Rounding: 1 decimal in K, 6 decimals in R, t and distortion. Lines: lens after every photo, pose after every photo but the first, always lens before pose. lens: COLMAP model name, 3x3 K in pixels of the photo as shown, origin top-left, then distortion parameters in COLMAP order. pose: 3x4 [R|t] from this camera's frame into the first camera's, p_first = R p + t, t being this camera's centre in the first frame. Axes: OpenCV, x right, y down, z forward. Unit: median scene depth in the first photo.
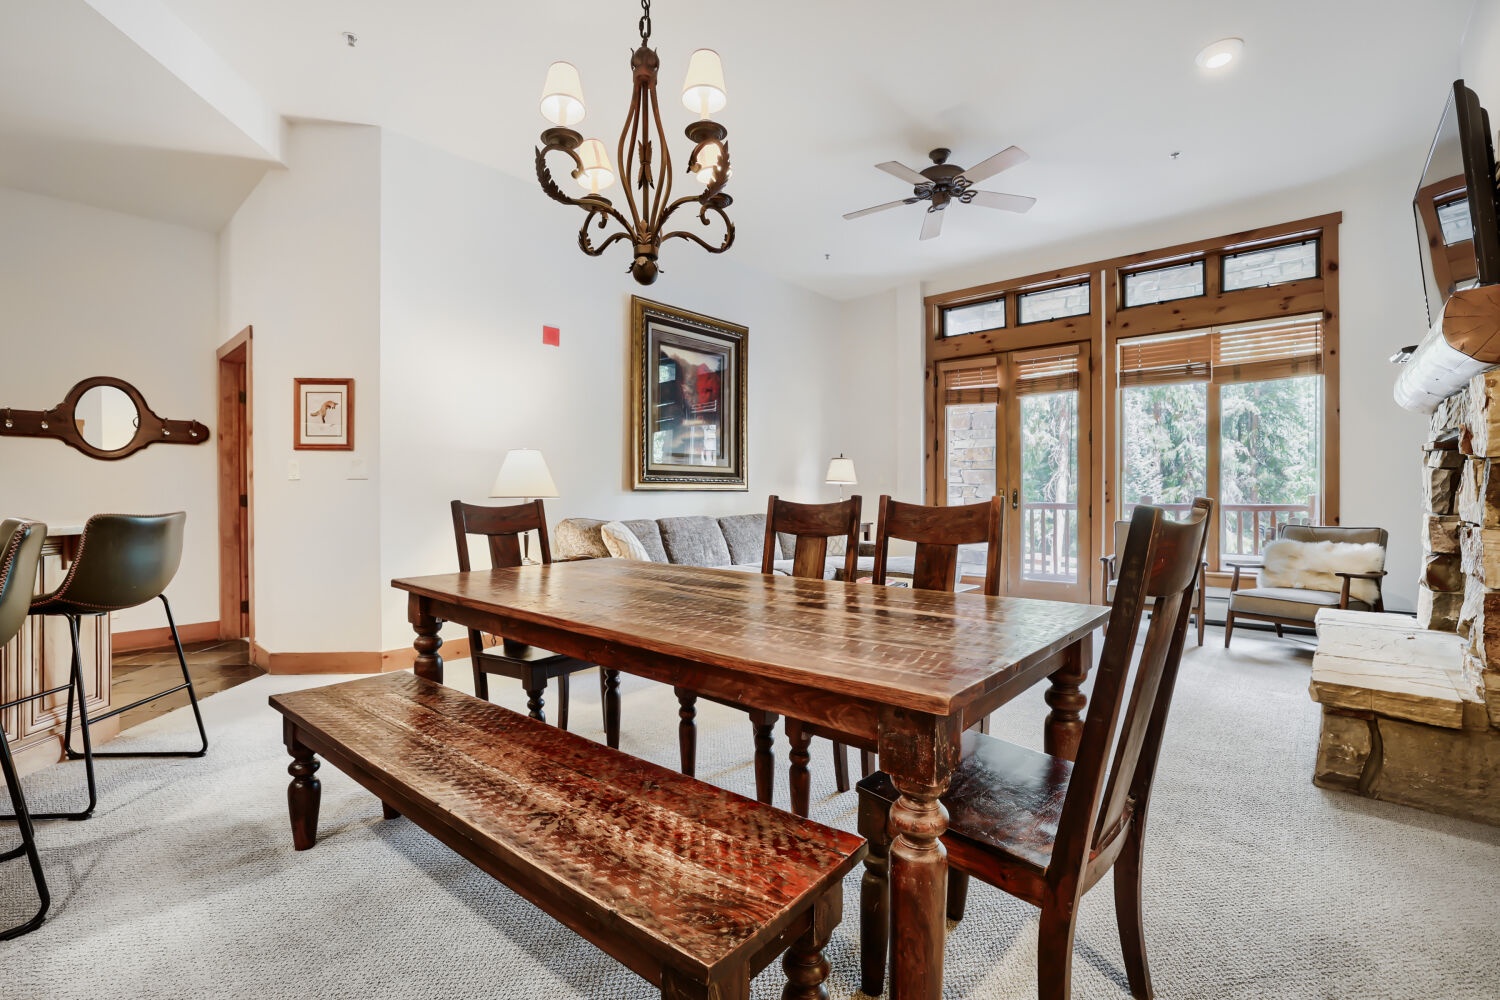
lens RADIAL K [[672.6, 0, 750.0], [0, 672.6, 500.0], [0, 0, 1]] dist [-0.041772, 0.021078]
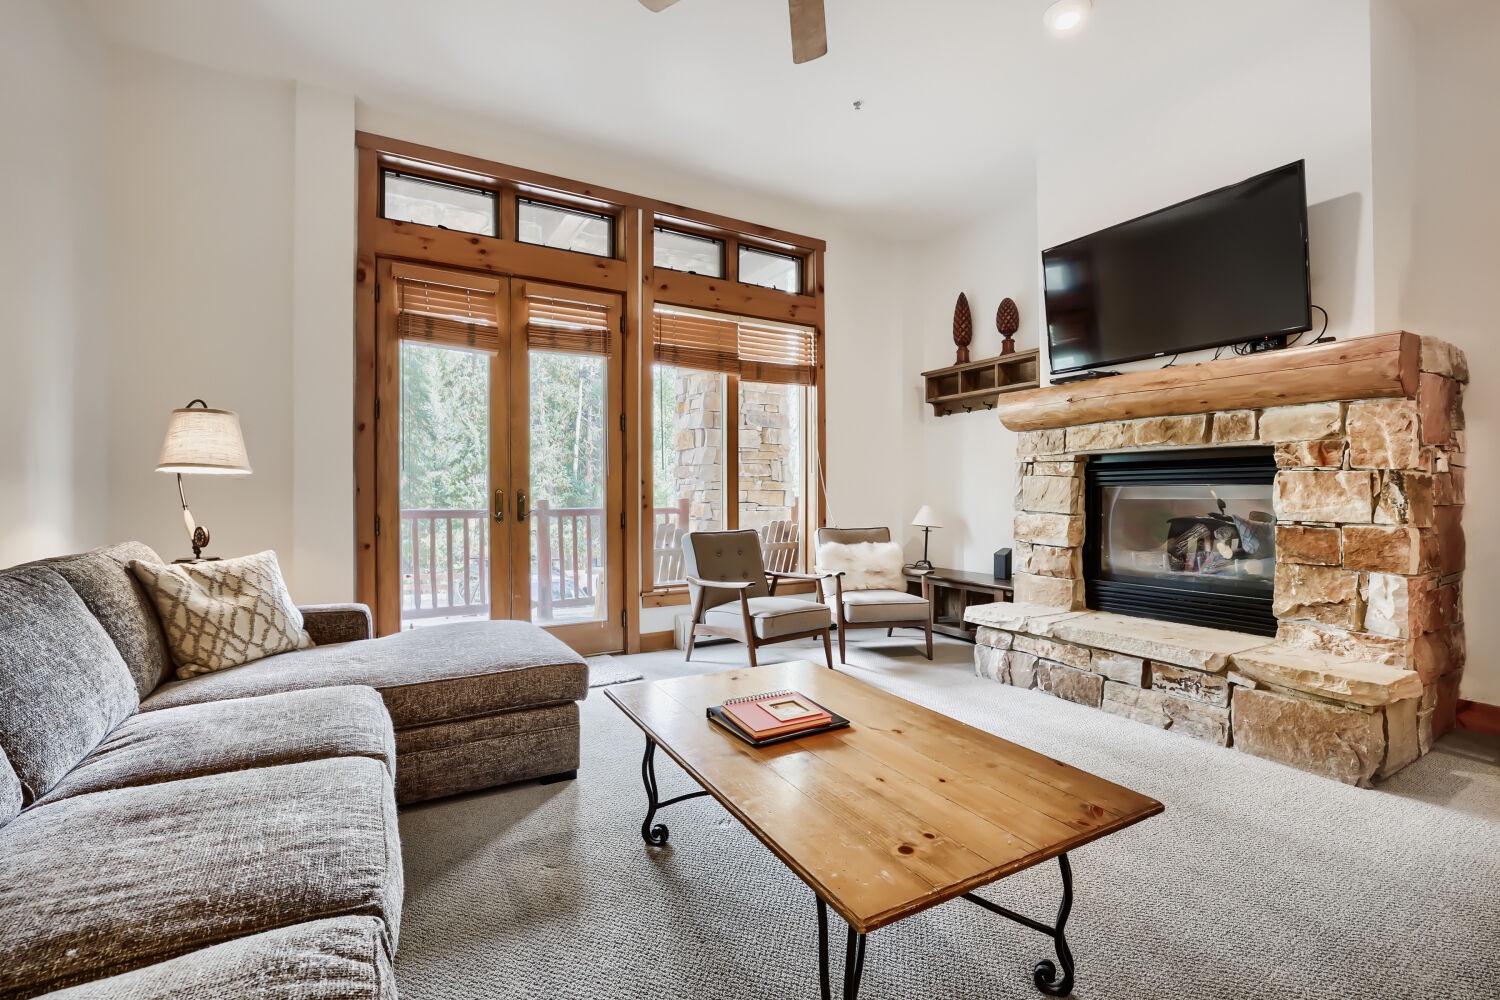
lens RADIAL K [[672.6, 0, 750.0], [0, 672.6, 500.0], [0, 0, 1]] dist [-0.041772, 0.021078]
pose [[0.330989, 0.000270, 0.943634, -0.157173], [0.004396, 0.999989, -0.001828, -0.003244], [-0.943624, 0.004754, 0.330985, 0.600713]]
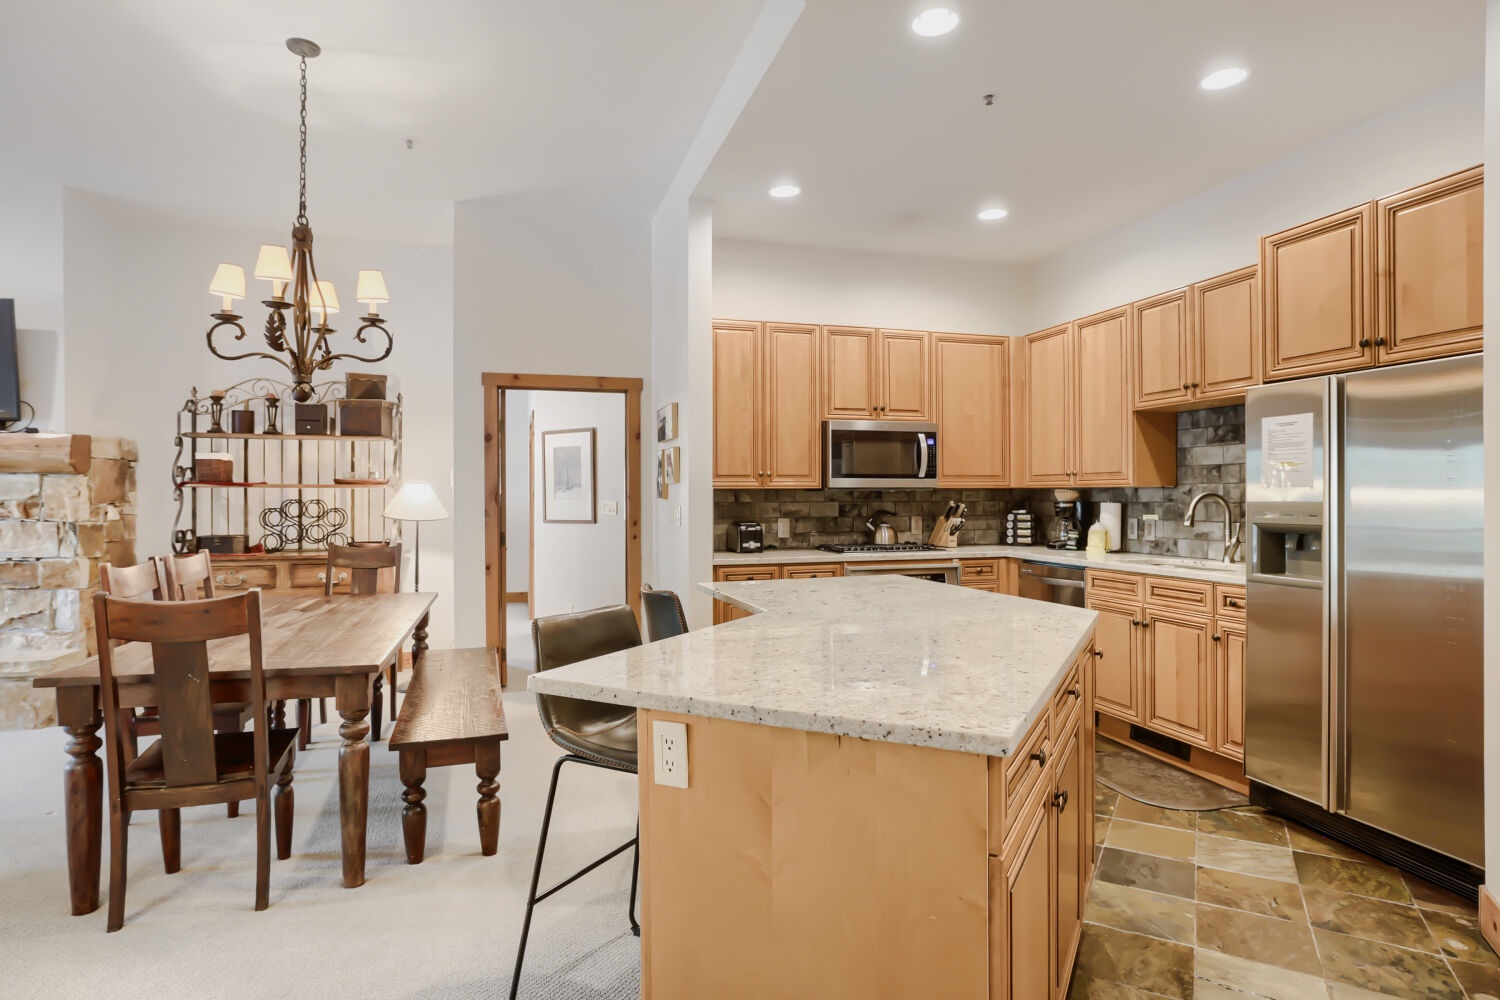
lens RADIAL K [[777.0, 0, 747.5], [0, 777.0, 490.4], [0, 0, 1]] dist [-0.015961, 0.000394]
pose [[-0.832147, 0.014459, 0.554367, -0.618412], [0.013536, 0.999892, -0.005760, -0.040484], [-0.554391, 0.002710, -0.832252, 0.613156]]
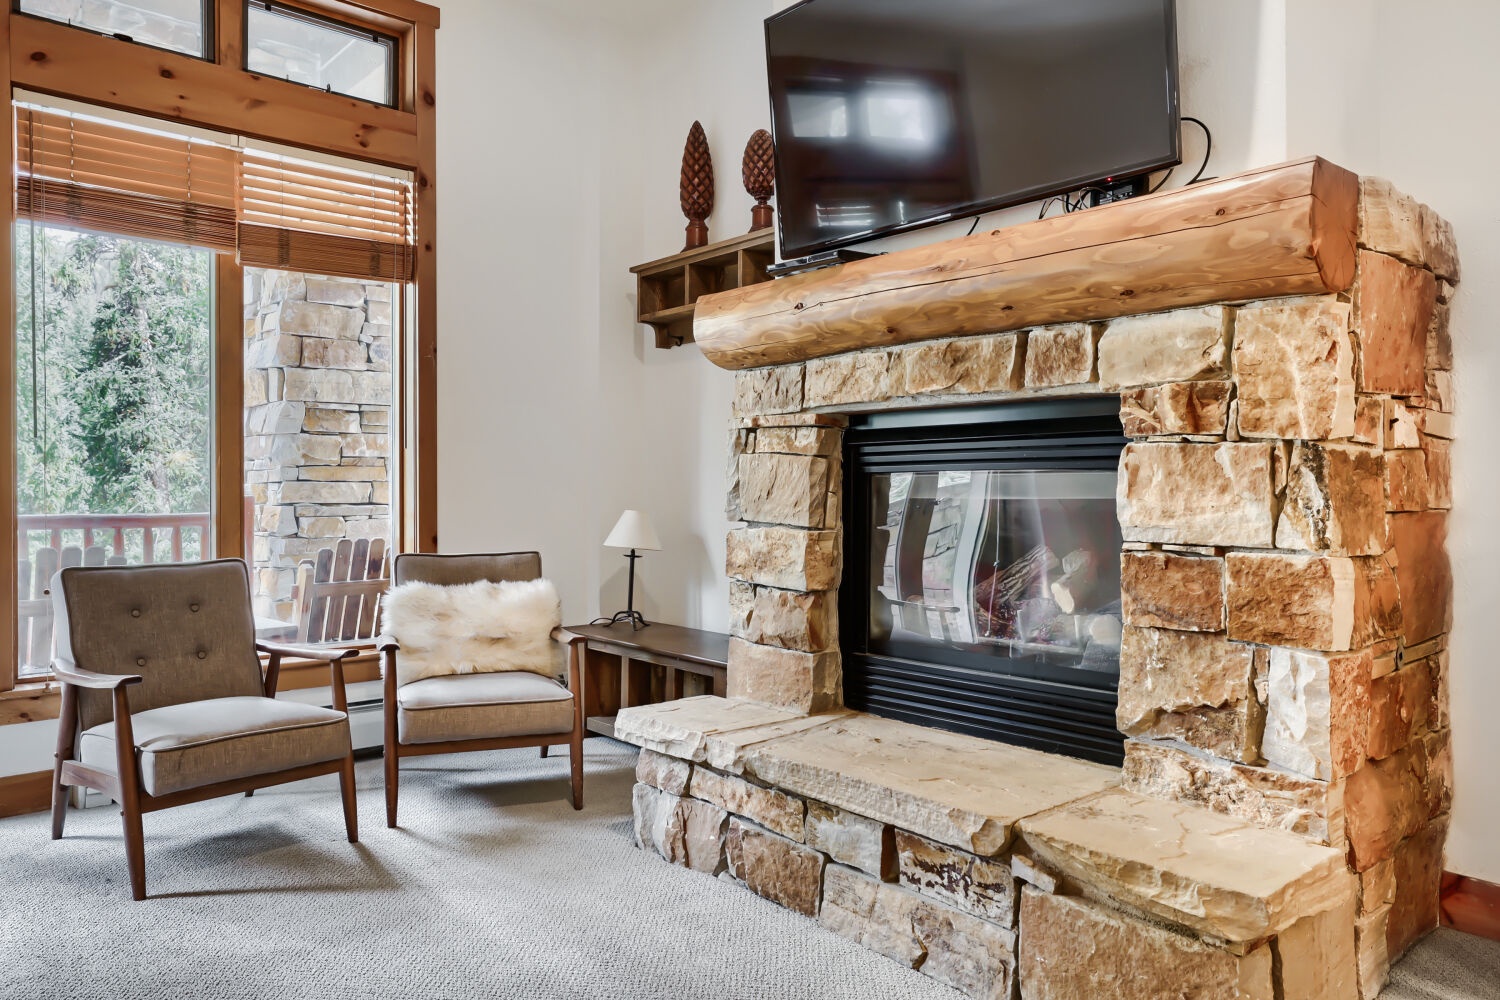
lens RADIAL K [[1054.0, 0, 742.2], [0, 1054.0, 500.7], [0, 0, 1]] dist [-0.033236, 0.055205]
pose [[0.162850, -0.001537, 0.986650, 0.024627], [0.004600, 0.999989, 0.000799, -0.003466], [-0.986640, 0.004408, 0.162855, 0.470357]]
